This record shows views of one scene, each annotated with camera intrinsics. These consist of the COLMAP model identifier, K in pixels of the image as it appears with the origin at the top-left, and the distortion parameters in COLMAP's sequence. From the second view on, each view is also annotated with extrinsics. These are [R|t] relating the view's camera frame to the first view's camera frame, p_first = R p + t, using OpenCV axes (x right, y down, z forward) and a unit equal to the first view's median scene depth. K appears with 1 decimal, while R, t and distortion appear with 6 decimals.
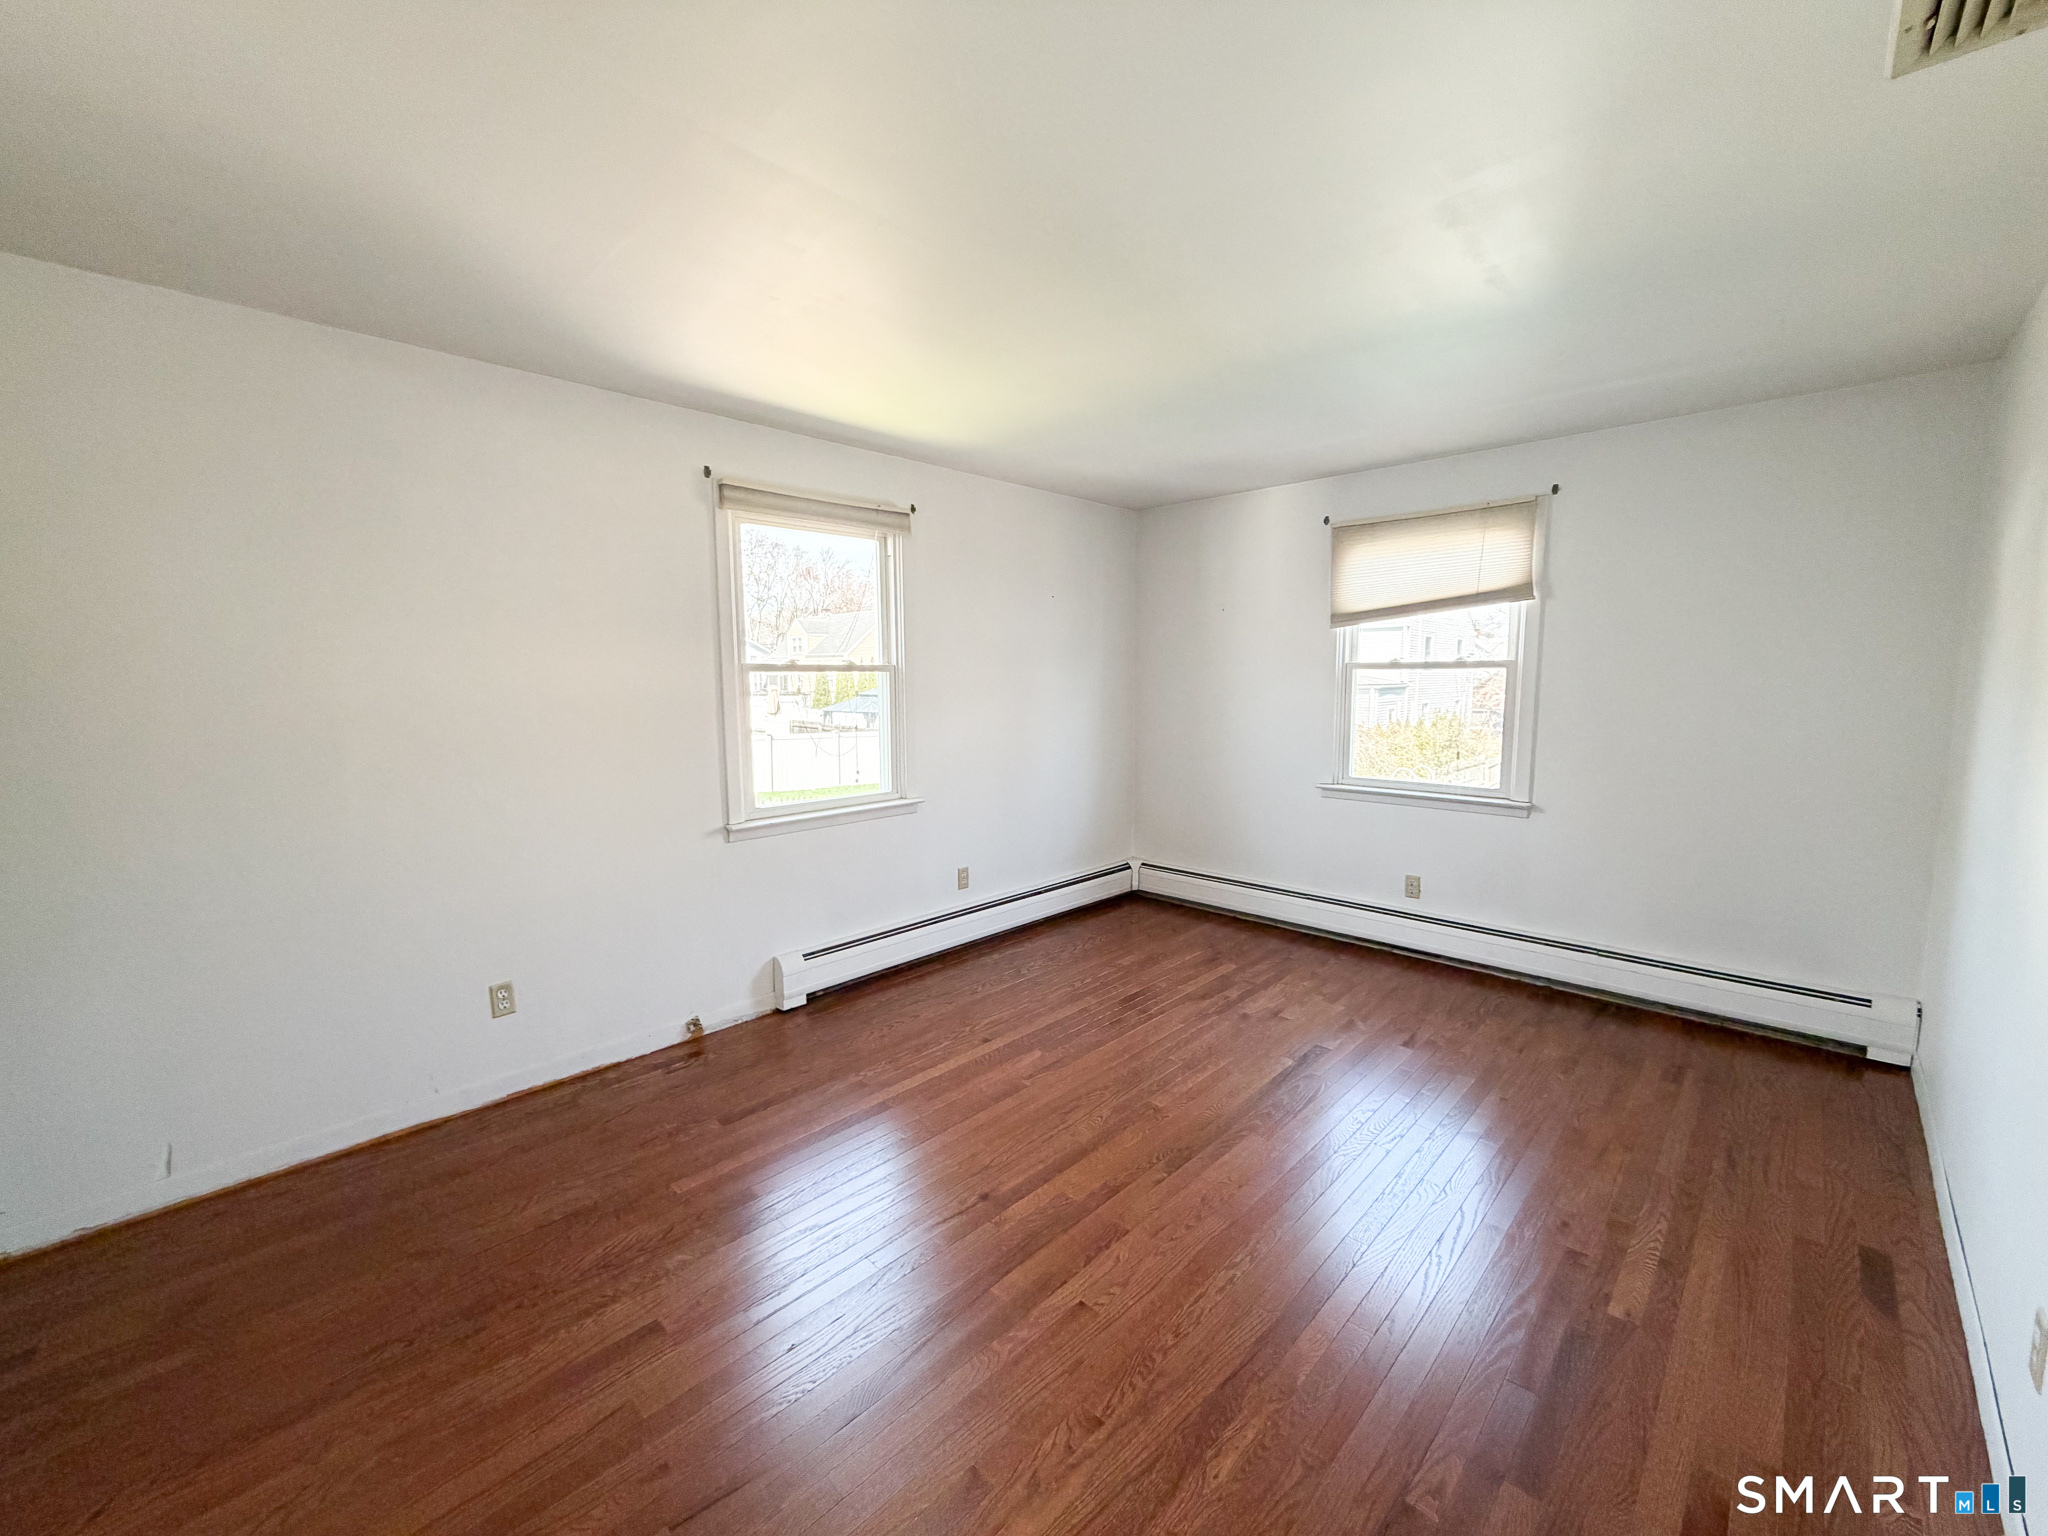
lens RADIAL K [[834.3, 0, 1024.0], [0, 834.3, 768.0], [0, 0, 1]] dist [-0.000544, -0.000026]
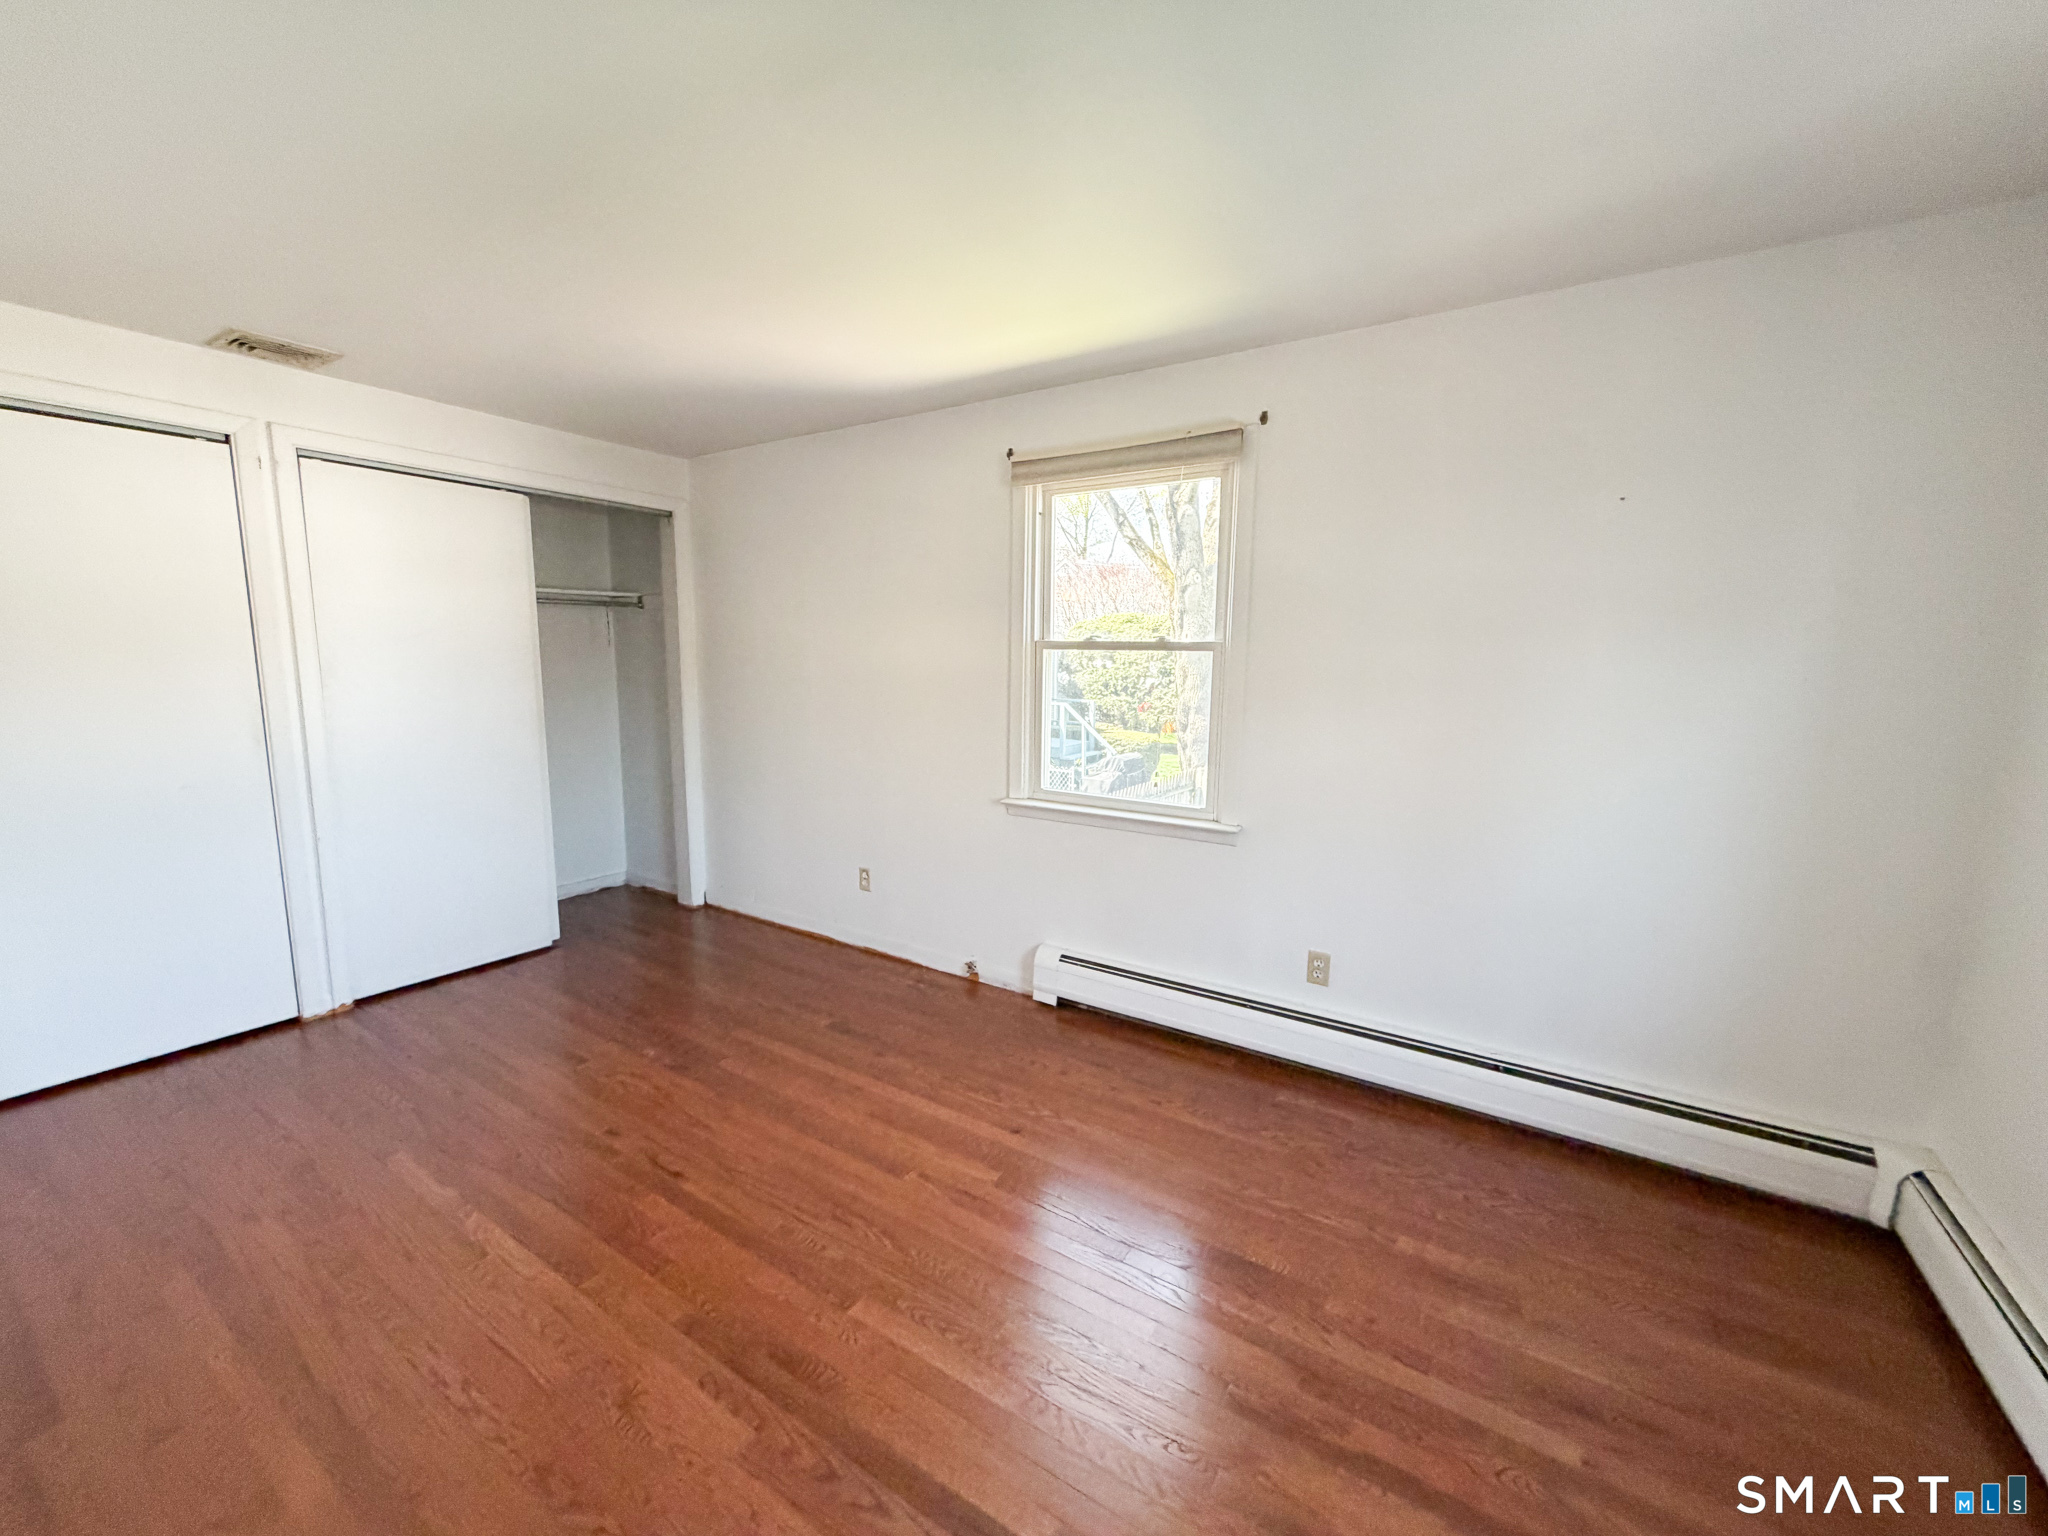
lens RADIAL K [[834.3, 0, 1024.0], [0, 834.3, 768.0], [0, 0, 1]] dist [-0.000544, -0.000026]
pose [[0.175498, 0.143284, -0.973997, 0.647875], [-0.123290, 0.984762, 0.122652, -0.096731], [0.976729, 0.098559, 0.190489, 0.815851]]
